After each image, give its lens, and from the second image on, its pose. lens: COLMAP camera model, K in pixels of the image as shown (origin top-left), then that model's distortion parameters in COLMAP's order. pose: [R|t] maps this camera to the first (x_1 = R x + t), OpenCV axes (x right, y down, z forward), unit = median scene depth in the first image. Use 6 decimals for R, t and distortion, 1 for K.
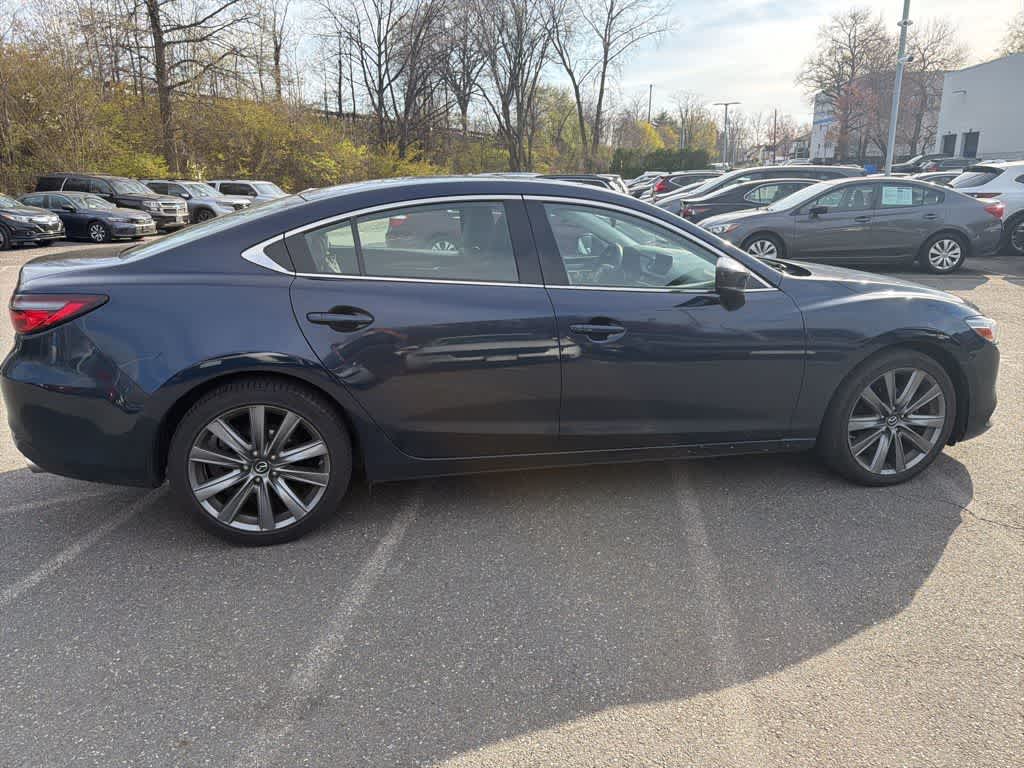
lens RADIAL K [[730.0, 0, 512.0], [0, 730.0, 384.0], [0, 0, 1]] dist [0.036981, -0.049749]
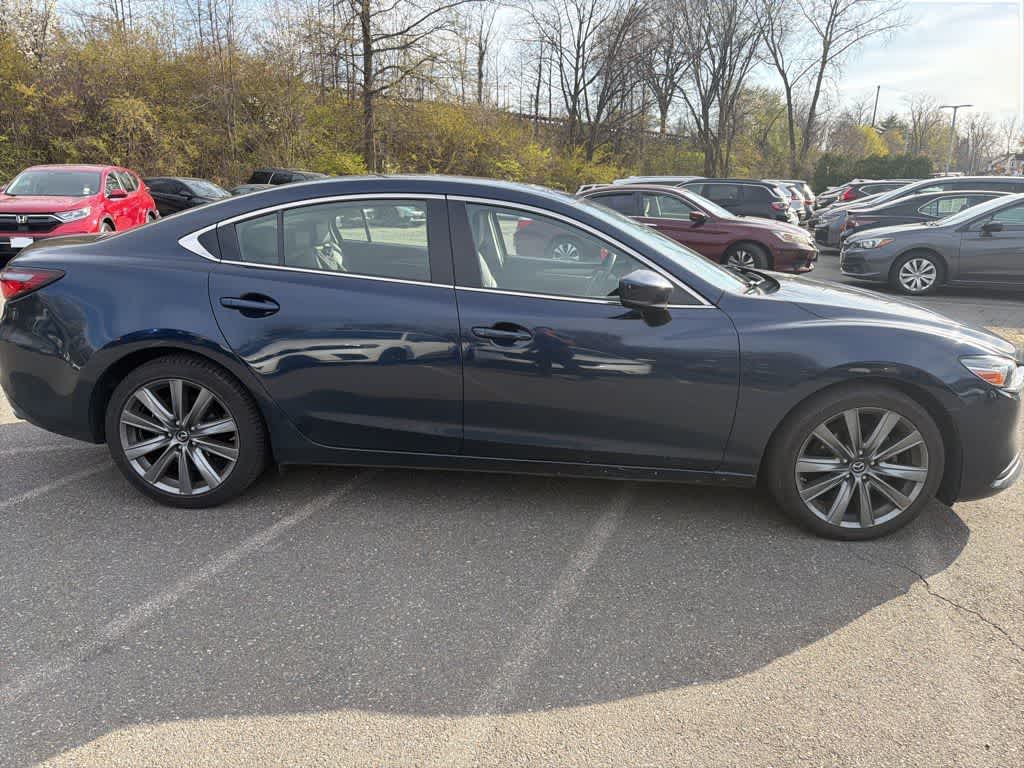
lens RADIAL K [[730.0, 0, 512.0], [0, 730.0, 384.0], [0, 0, 1]] dist [0.036981, -0.049749]
pose [[0.963506, 0.093702, -0.250751, 0.046085], [-0.094673, 0.995475, 0.008217, -0.002221], [0.250386, 0.015822, 0.968017, 0.007396]]
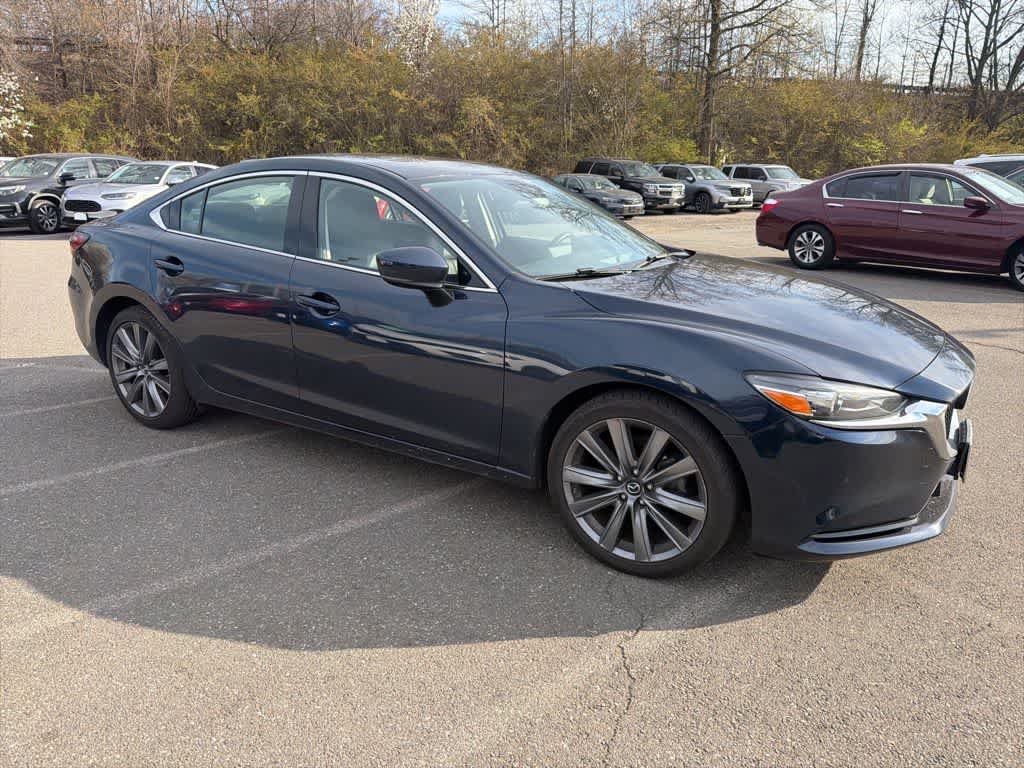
lens RADIAL K [[733.0, 0, 509.9], [0, 733.0, 397.0], [0, 0, 1]] dist [0.027816, -0.037866]
pose [[0.716535, 0.214278, -0.663824, 0.124819], [-0.191160, 0.975537, 0.108558, -0.013342], [0.670847, 0.049111, 0.739968, 0.050836]]
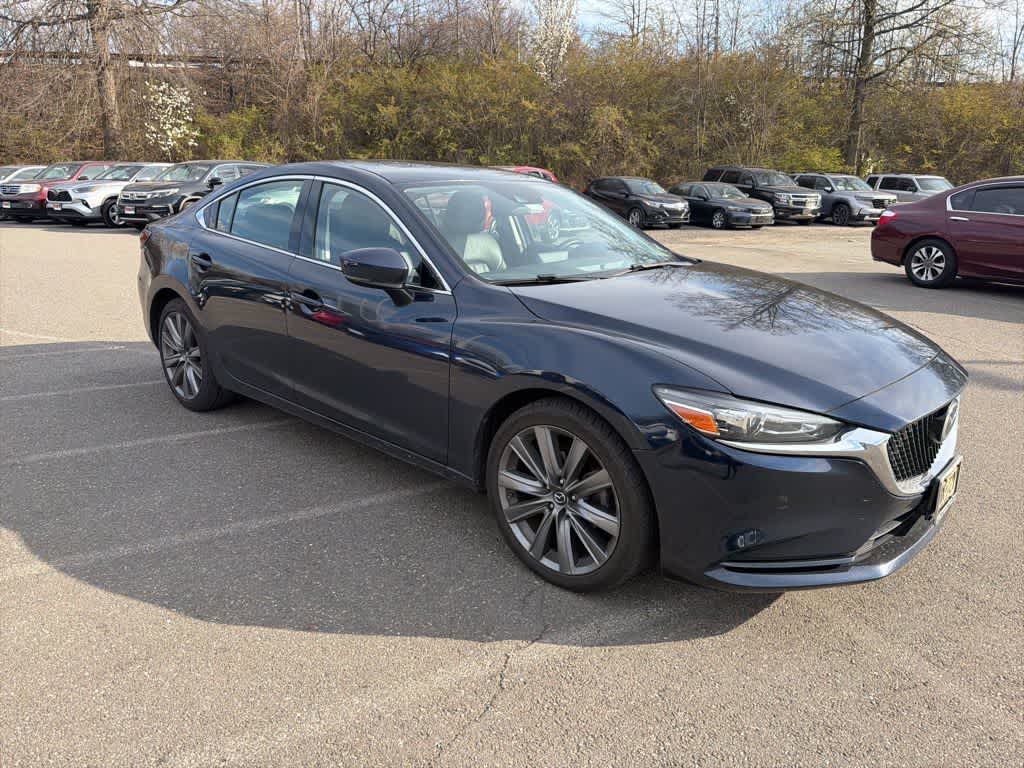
lens RADIAL K [[734.2, 0, 511.3], [0, 734.2, 390.0], [0, 0, 1]] dist [0.032232, -0.045728]
pose [[0.572362, 0.239325, -0.784300, 0.143821], [-0.229343, 0.965012, 0.127100, -0.018725], [0.787276, 0.107126, 0.607223, 0.071080]]
